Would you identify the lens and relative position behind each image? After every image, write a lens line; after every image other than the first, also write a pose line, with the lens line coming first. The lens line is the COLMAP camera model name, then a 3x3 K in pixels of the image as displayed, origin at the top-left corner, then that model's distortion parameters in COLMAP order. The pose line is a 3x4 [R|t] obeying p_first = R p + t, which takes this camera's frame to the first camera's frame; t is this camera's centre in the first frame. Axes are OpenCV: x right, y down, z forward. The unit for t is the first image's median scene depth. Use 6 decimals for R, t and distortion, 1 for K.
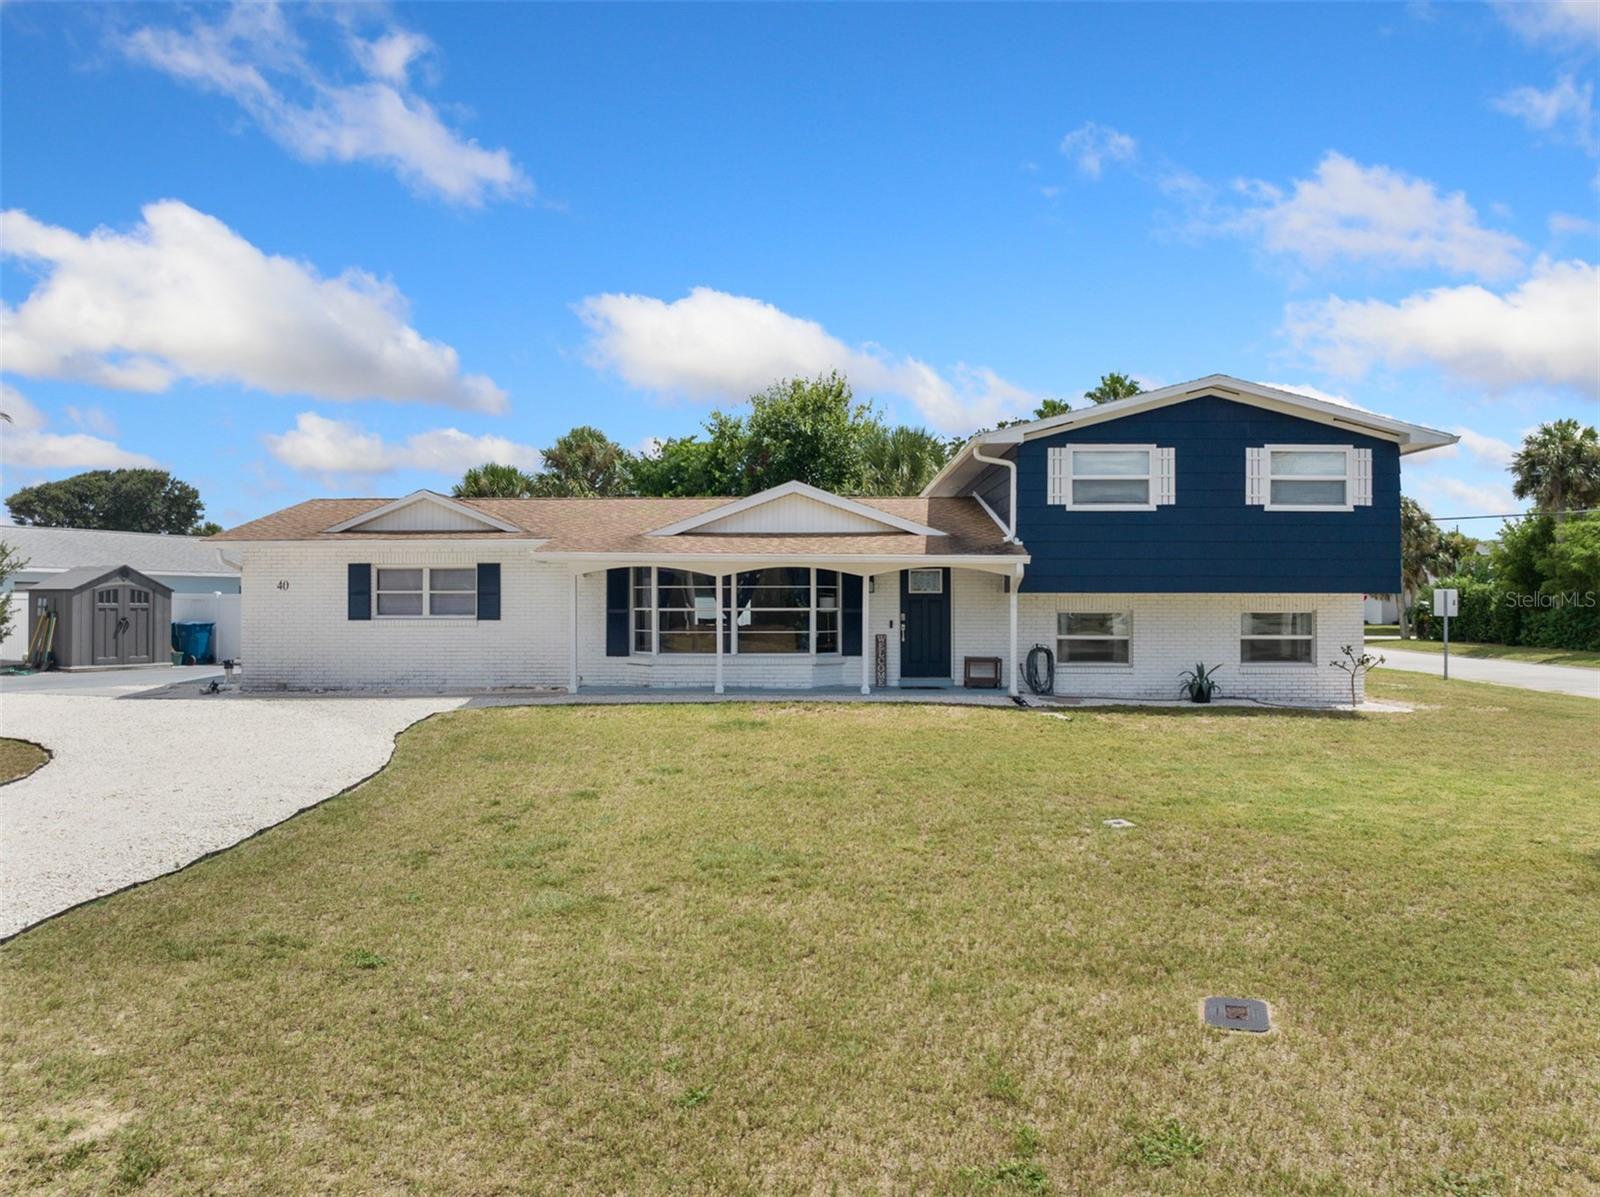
lens RADIAL K [[1124.3, 0, 800.0], [0, 1124.3, 598.5], [0, 0, 1]] dist [-0.038701, -0.001252]
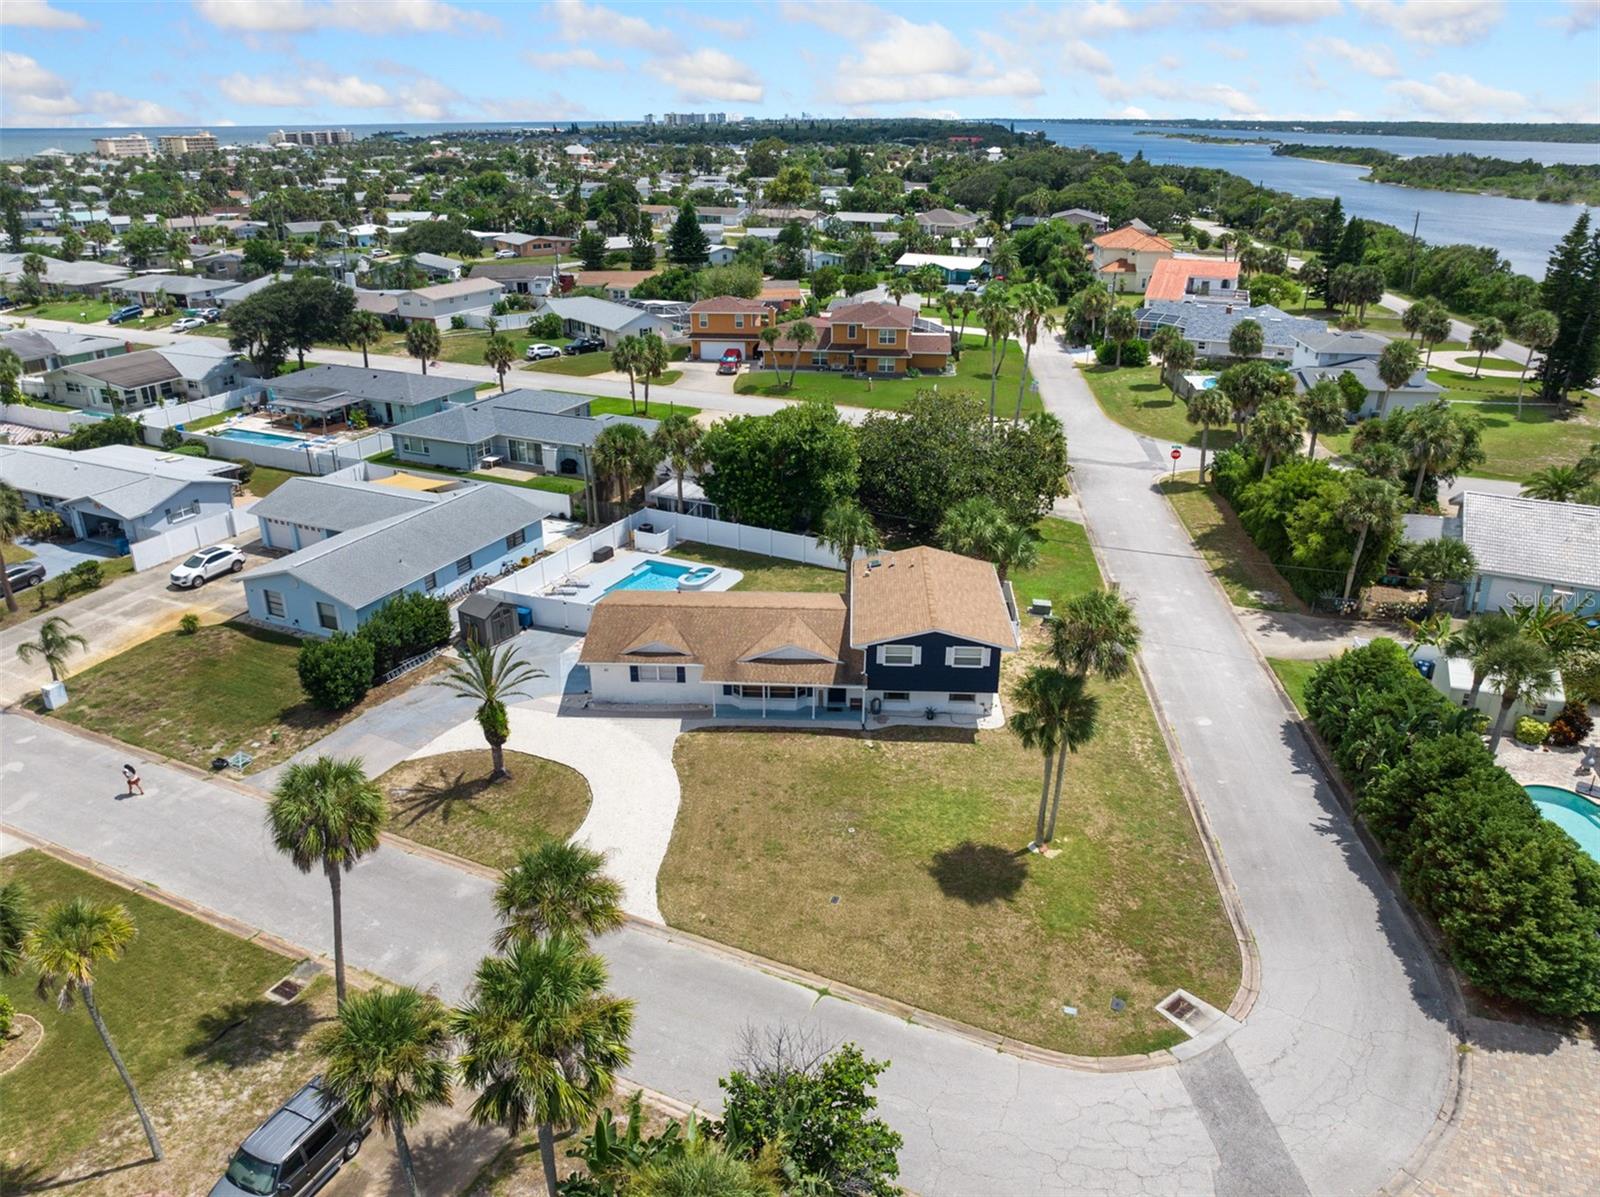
lens RADIAL K [[1124.3, 0, 800.0], [0, 1124.3, 598.5], [0, 0, 1]] dist [-0.038701, -0.001252]
pose [[0.999638, 0.011846, -0.024170, 0.085474], [-0.001207, 0.916779, 0.399392, -1.298569], [0.026890, -0.399219, 0.916461, -1.483793]]
